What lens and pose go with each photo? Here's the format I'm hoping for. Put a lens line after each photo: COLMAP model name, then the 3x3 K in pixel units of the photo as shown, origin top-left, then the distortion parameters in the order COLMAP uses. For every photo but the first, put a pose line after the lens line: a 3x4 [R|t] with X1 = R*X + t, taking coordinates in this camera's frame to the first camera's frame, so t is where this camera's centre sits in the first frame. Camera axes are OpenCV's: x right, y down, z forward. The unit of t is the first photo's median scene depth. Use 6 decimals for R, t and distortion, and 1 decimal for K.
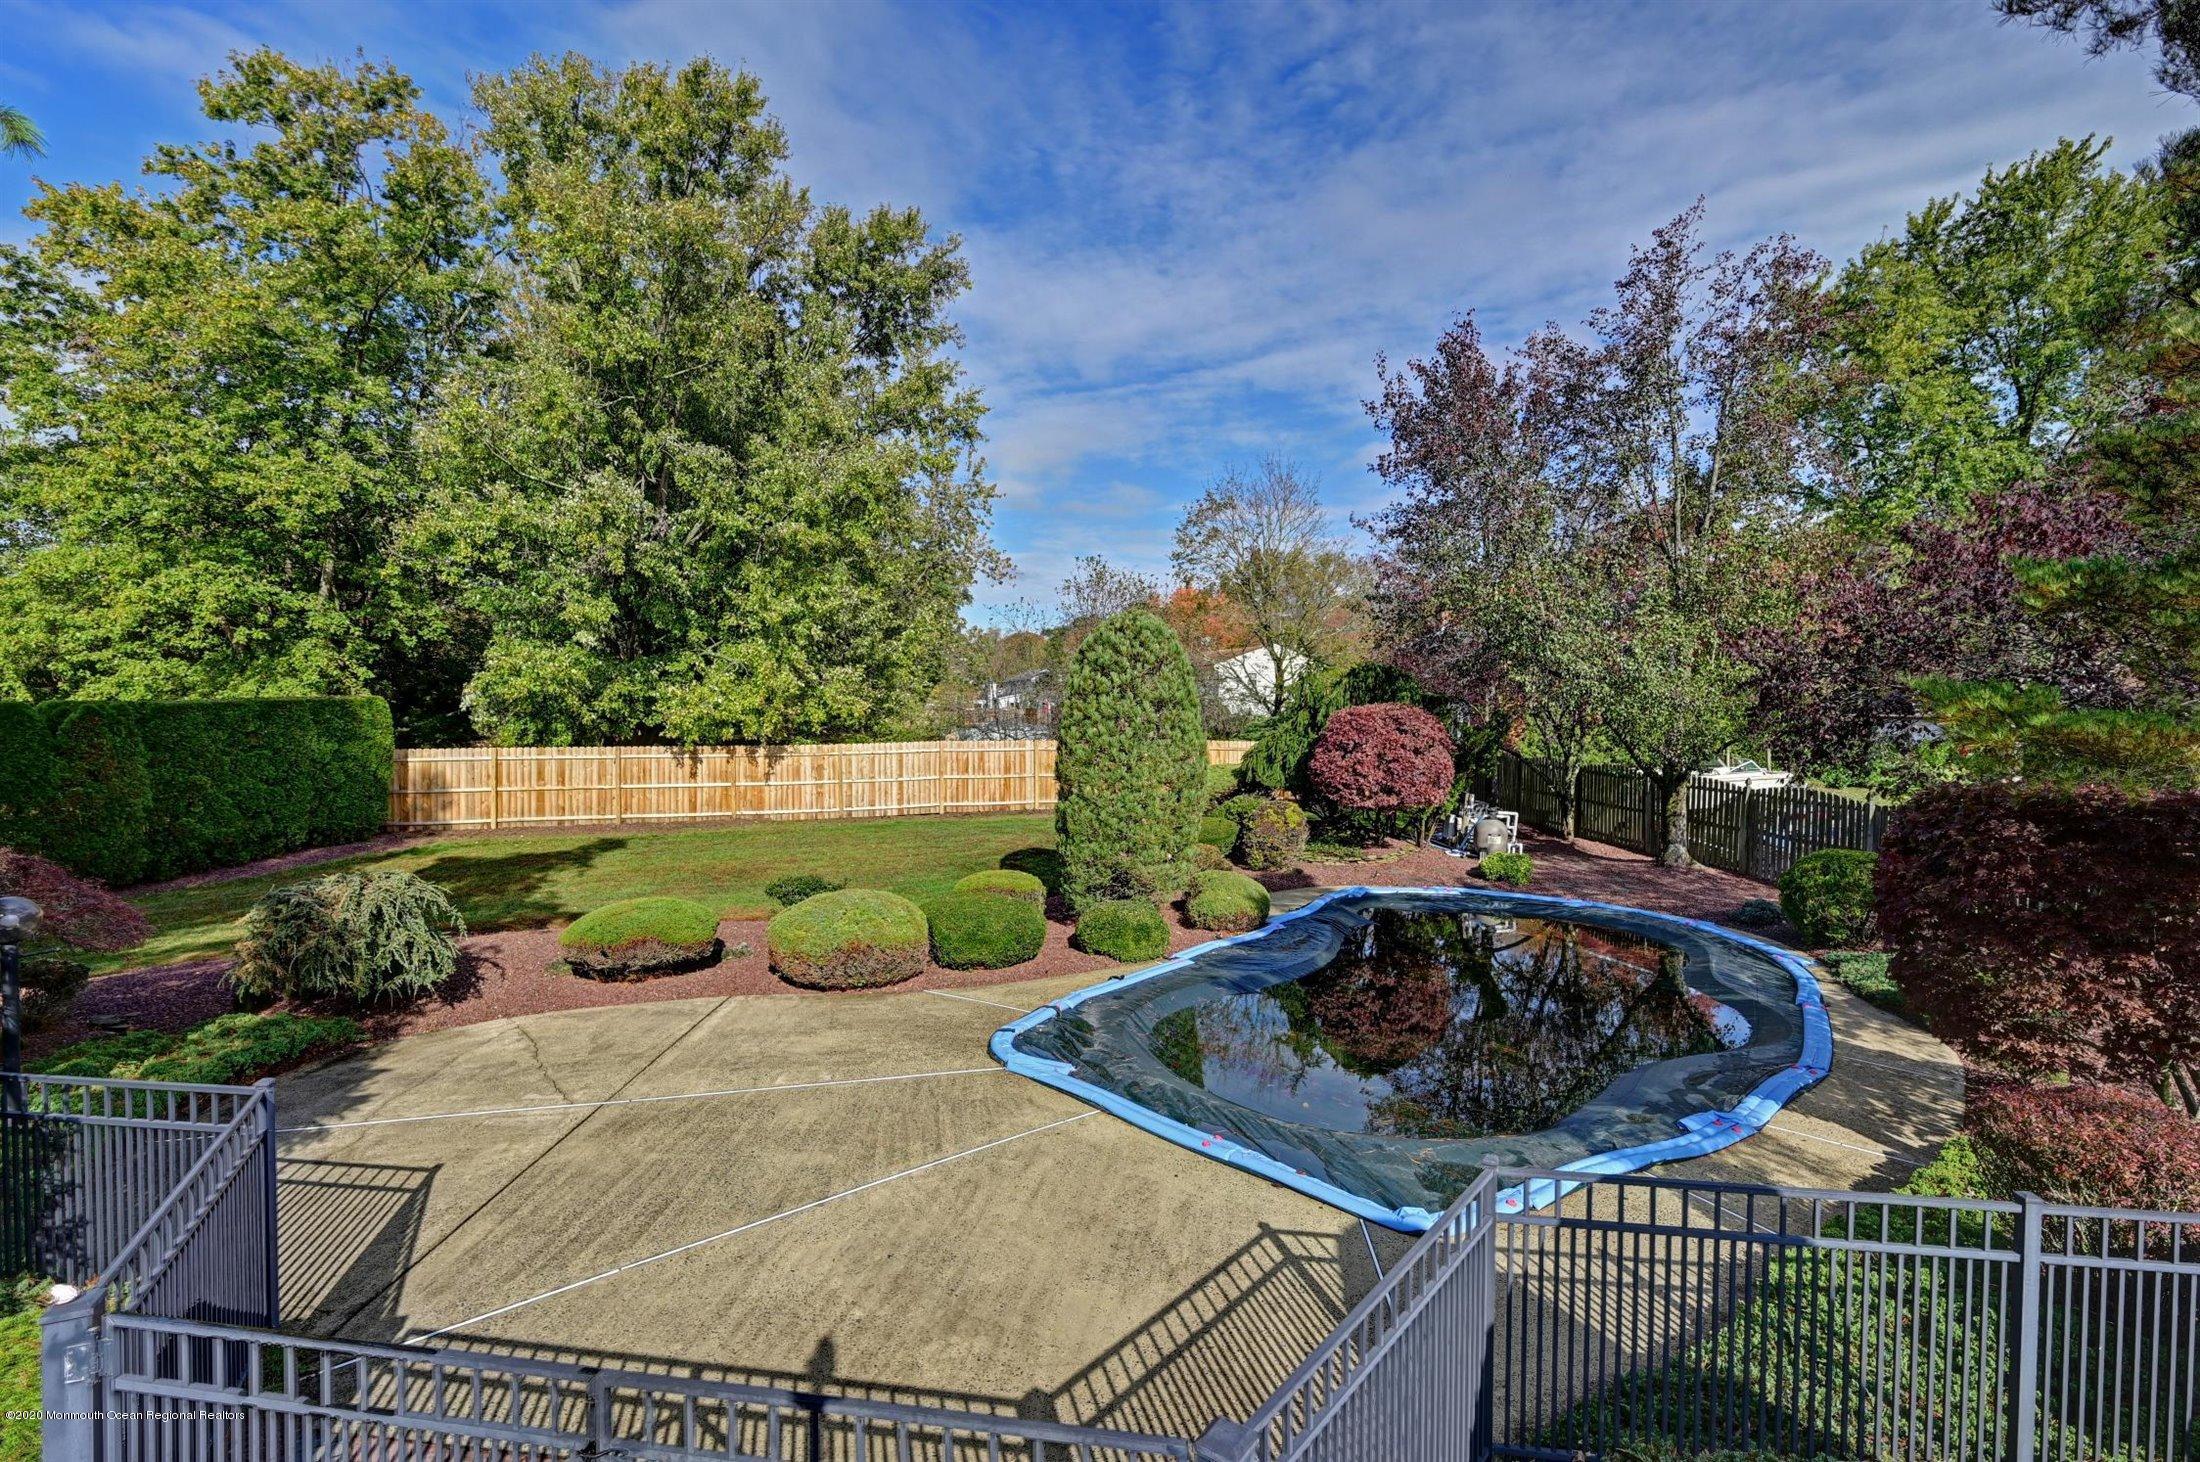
lens RADIAL K [[981.6, 0, 1111.4], [0, 981.6, 729.2], [0, 0, 1]] dist [-0.003428, -0.000024]
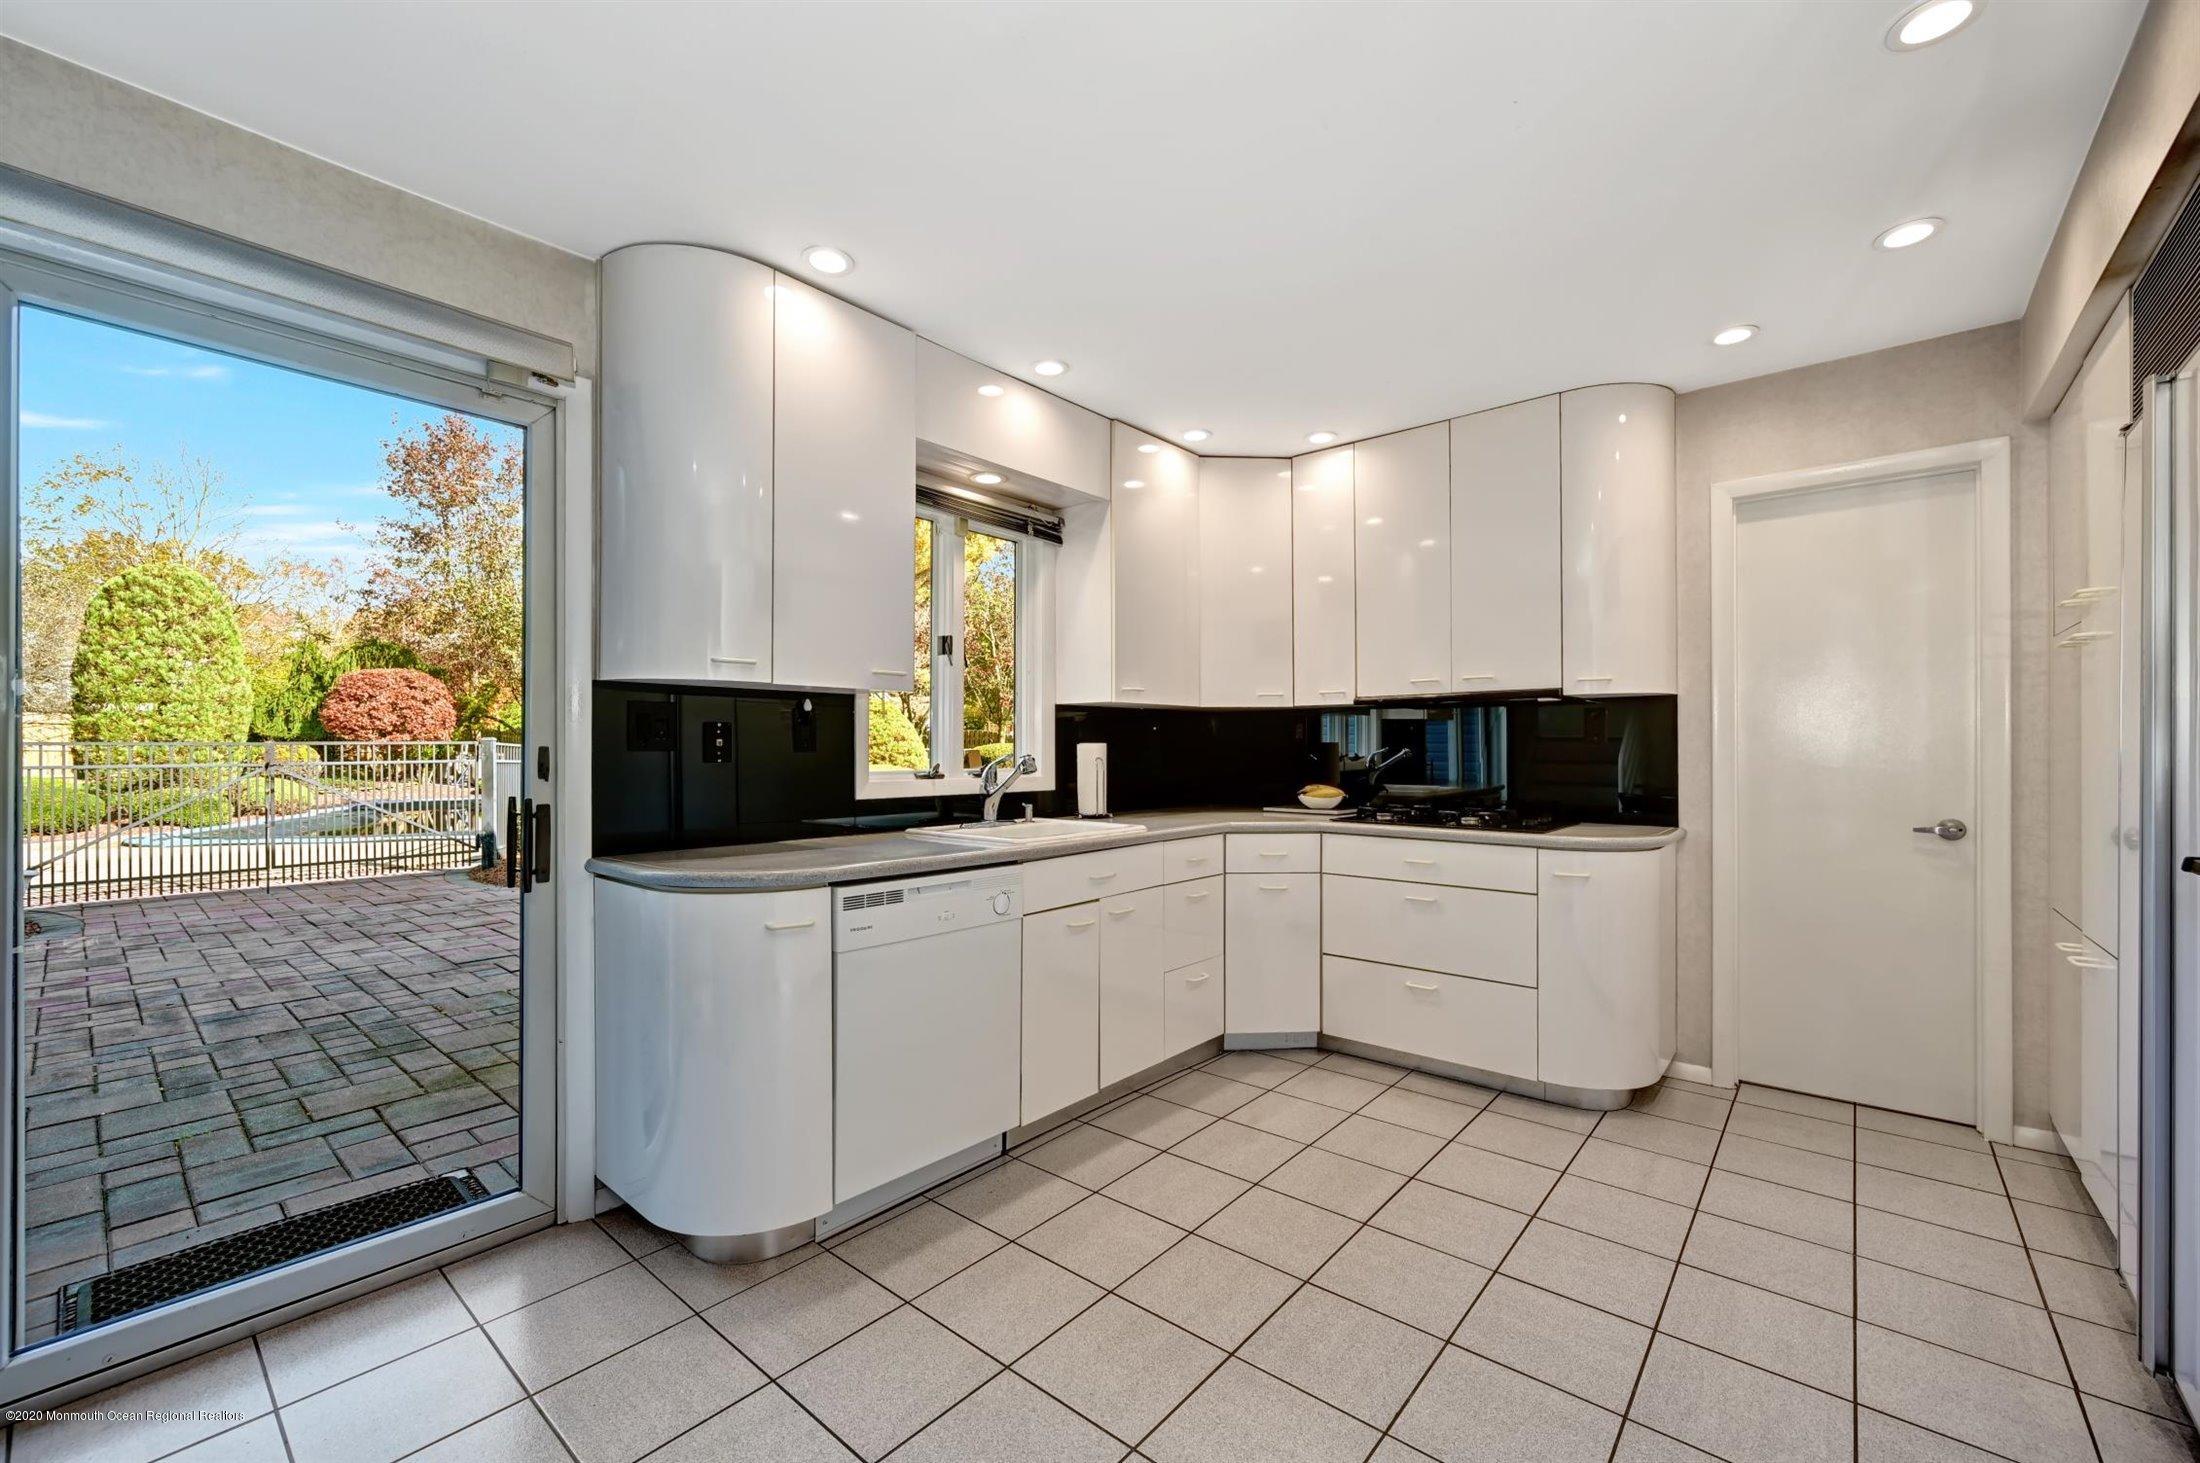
lens RADIAL K [[884.0, 0, 1107.3], [0, 884.0, 749.3], [0, 0, 1]] dist [-0.003044, 0.000259]
pose [[0.525189, -0.009137, 0.850936, -0.184091], [0.023251, 0.999723, -0.003615, 0.088155], [-0.850668, 0.021684, 0.525256, -0.353448]]
